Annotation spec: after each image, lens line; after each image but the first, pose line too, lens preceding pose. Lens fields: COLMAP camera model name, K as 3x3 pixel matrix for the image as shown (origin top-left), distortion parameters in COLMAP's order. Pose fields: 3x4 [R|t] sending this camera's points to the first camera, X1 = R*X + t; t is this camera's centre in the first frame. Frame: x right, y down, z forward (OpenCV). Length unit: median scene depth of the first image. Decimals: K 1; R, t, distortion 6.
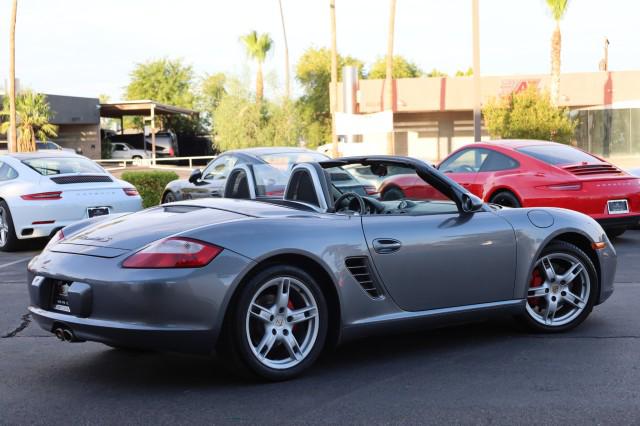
lens RADIAL K [[1133.0, 0, 320.0], [0, 1133.0, 213.0], [0, 0, 1]] dist [0.000036, -0.029295]
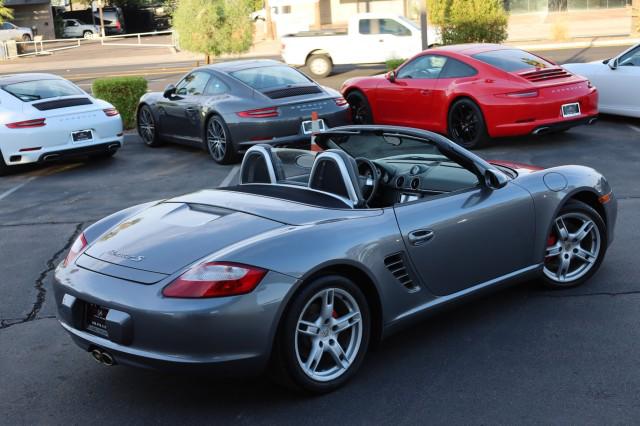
lens RADIAL K [[979.1, 0, 320.0], [0, 979.1, 213.0], [0, 0, 1]] dist [-0.007822, 0.027839]
pose [[0.996284, -0.057263, 0.064341, -0.071589], [0.046822, 0.987046, 0.153451, -0.110078], [-0.072295, -0.149868, 0.986059, 0.145866]]
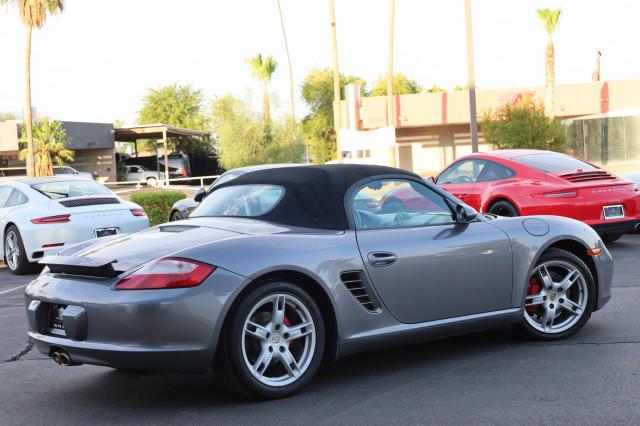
lens RADIAL K [[1085.9, 0, 320.0], [0, 1085.9, 213.0], [0, 0, 1]] dist [-0.009467, 0.103698]
pose [[0.999461, -0.031757, -0.008358, 0.011783], [0.031650, 0.999419, -0.012648, -0.001148], [0.008755, 0.012377, 0.999885, 0.035053]]
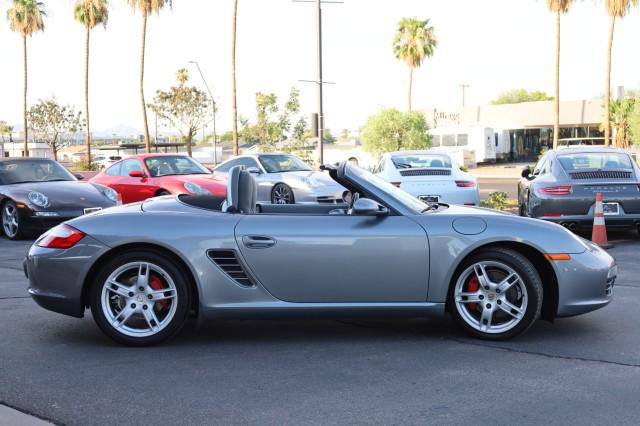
lens RADIAL K [[902.4, 0, 320.0], [0, 902.4, 213.0], [0, 0, 1]] dist [0.011671, 0.005193]
pose [[0.801045, 0.047727, -0.596699, 0.559277], [-0.035164, 0.998847, 0.032686, -0.027275], [0.597571, -0.005201, 0.801799, 0.272777]]
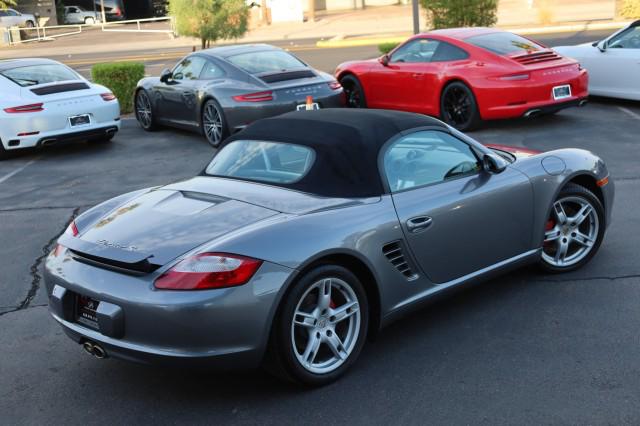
lens RADIAL K [[932.2, 0, 320.0], [0, 932.2, 213.0], [0, 0, 1]] dist [0.018474, 0.030673]
pose [[0.995504, -0.064857, 0.069026, -0.069424], [0.051801, 0.982940, 0.176481, -0.108707], [-0.079295, -0.172112, 0.981881, 0.196392]]
